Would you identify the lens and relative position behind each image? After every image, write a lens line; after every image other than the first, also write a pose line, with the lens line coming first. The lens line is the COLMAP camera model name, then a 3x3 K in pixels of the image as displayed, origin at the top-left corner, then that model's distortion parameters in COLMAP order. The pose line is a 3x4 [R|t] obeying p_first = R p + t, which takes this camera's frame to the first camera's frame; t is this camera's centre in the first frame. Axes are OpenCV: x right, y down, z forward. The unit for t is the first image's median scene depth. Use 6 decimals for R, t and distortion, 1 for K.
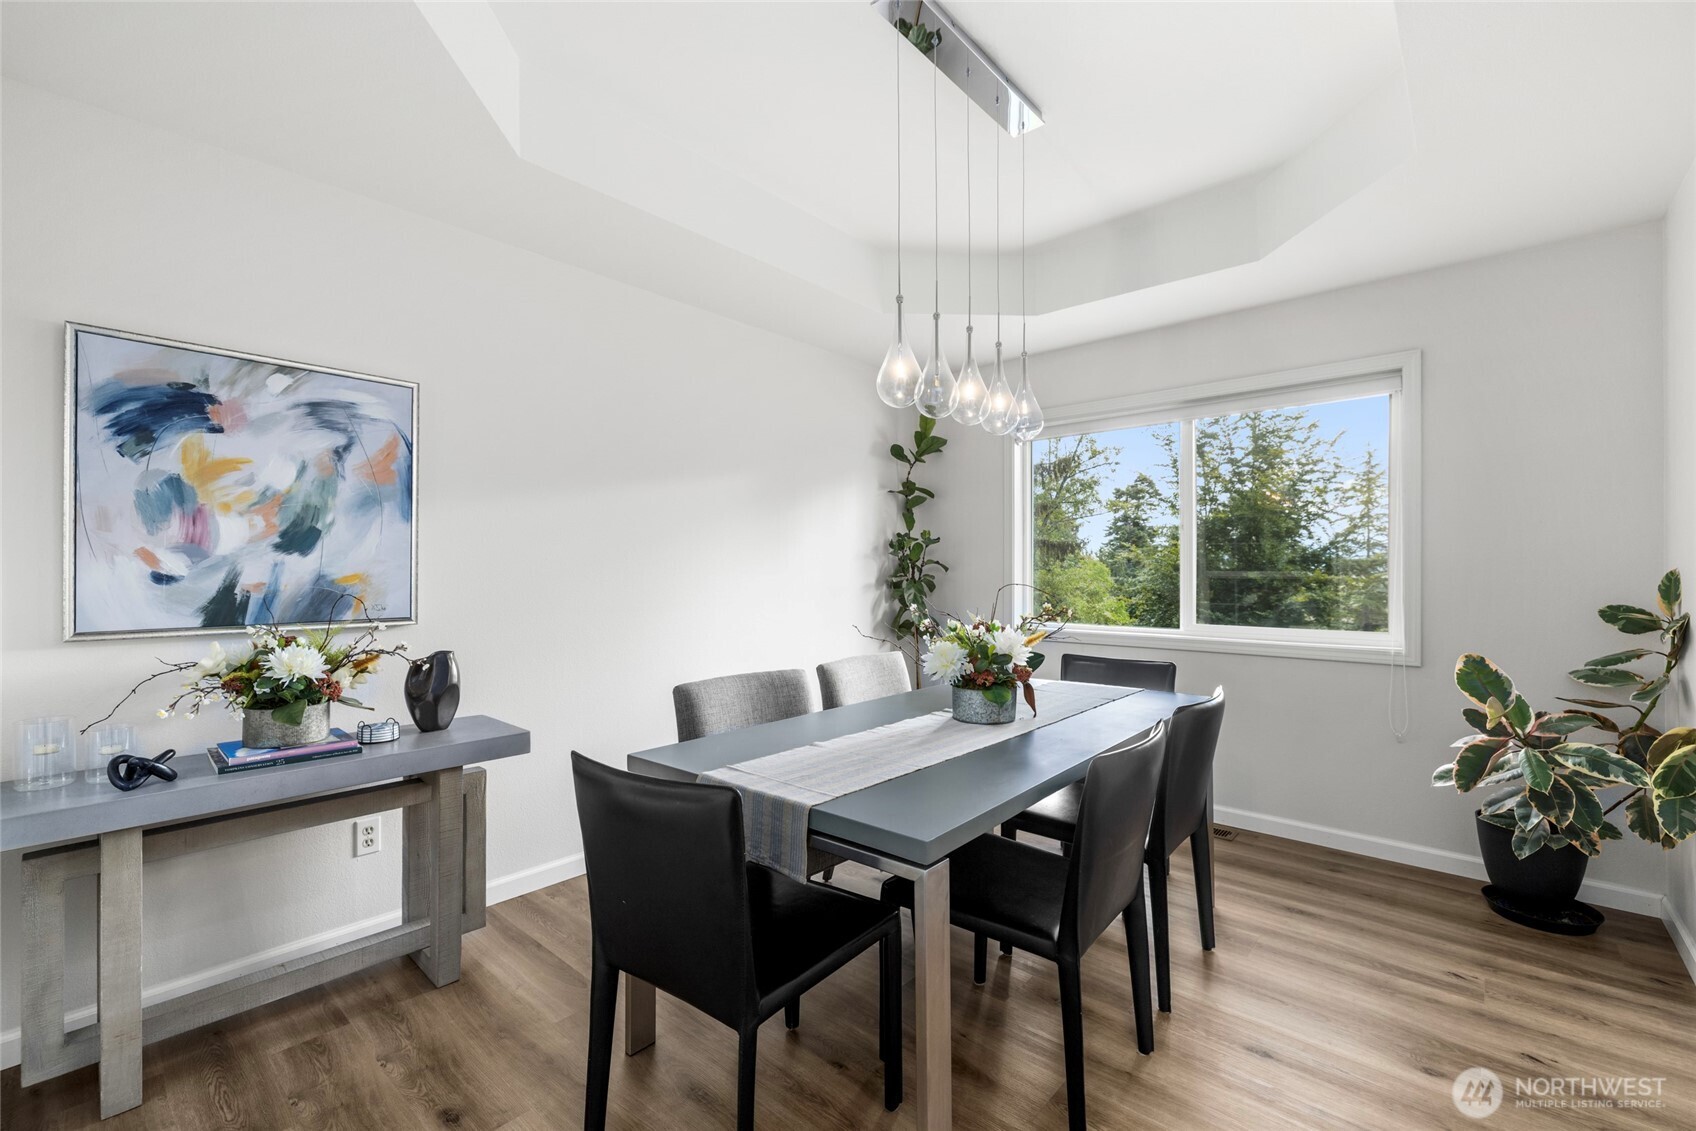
lens RADIAL K [[720.4, 0, 848.7], [0, 720.4, 571.1], [0, 0, 1]] dist [-0.011443, -0.000104]
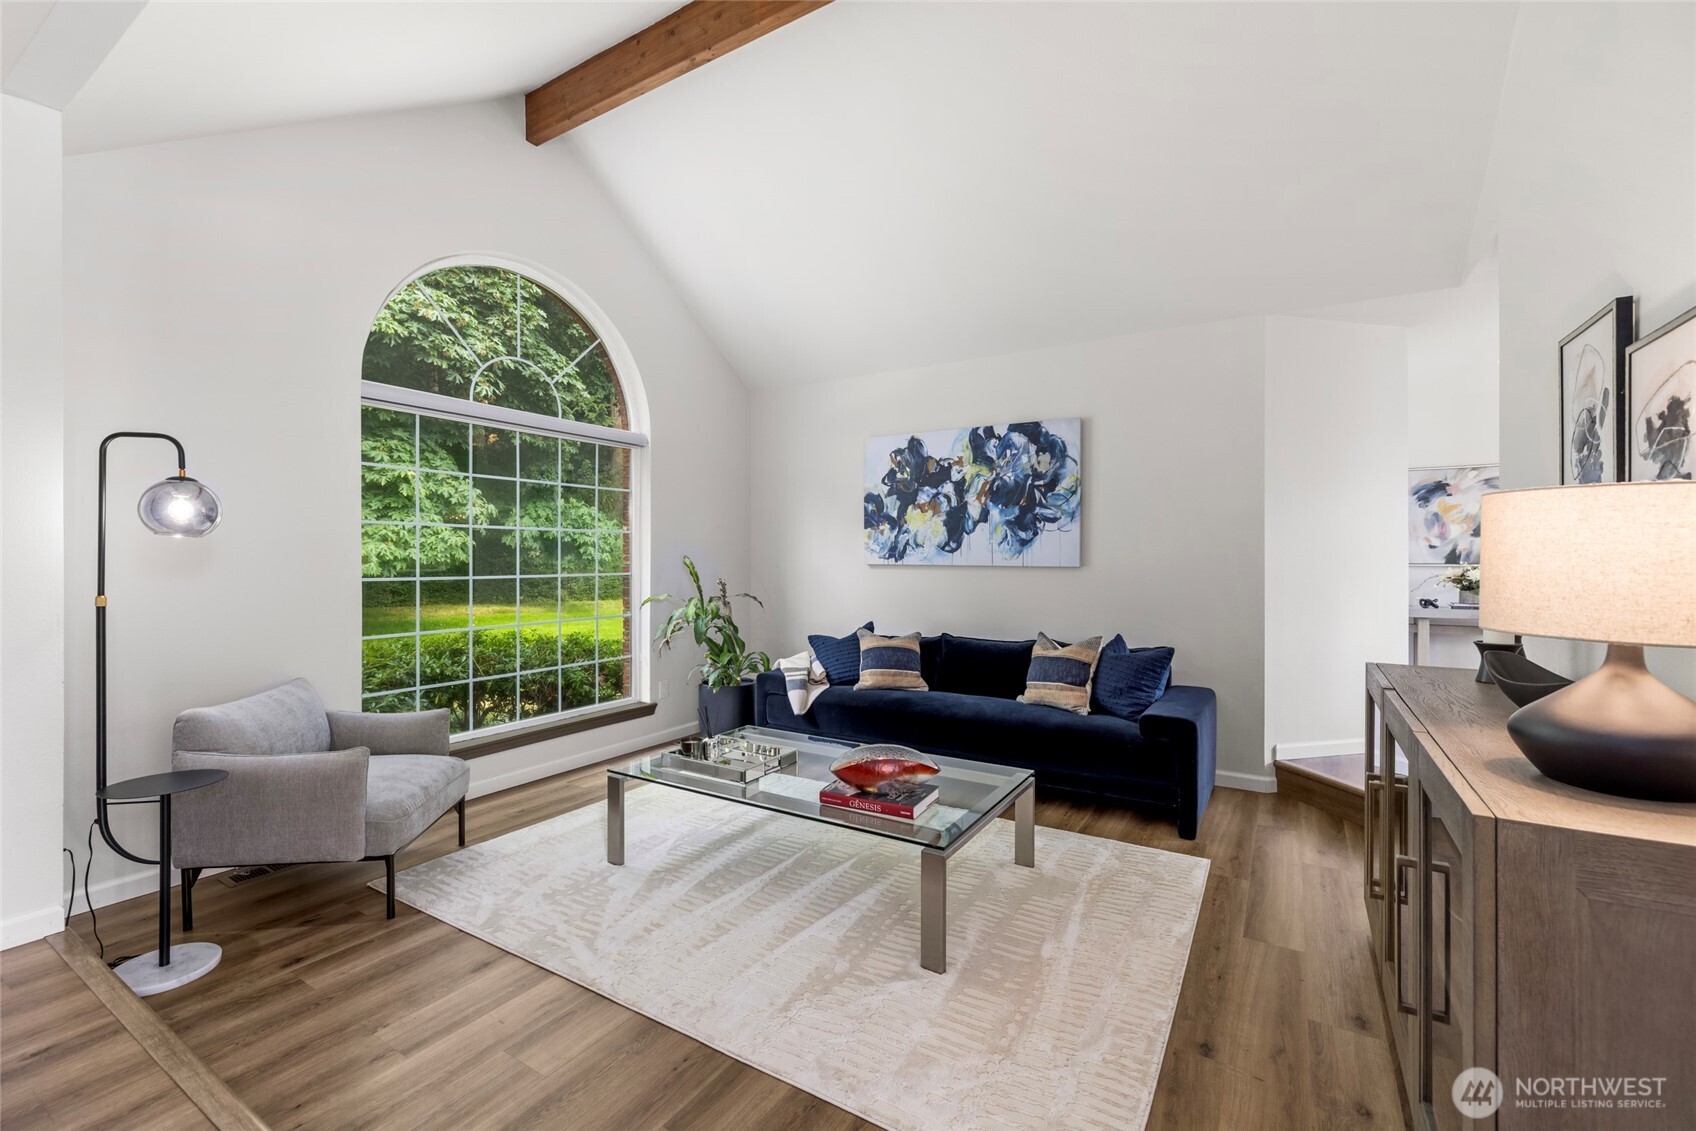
lens RADIAL K [[720.4, 0, 842.5], [0, 720.4, 560.7], [0, 0, 1]] dist [-0.011443, -0.000104]
pose [[0.157168, 0.007485, -0.987543, 1.581840], [0.006167, 0.999944, 0.008561, 0.027300], [0.987553, -0.007436, 0.157113, -1.880571]]
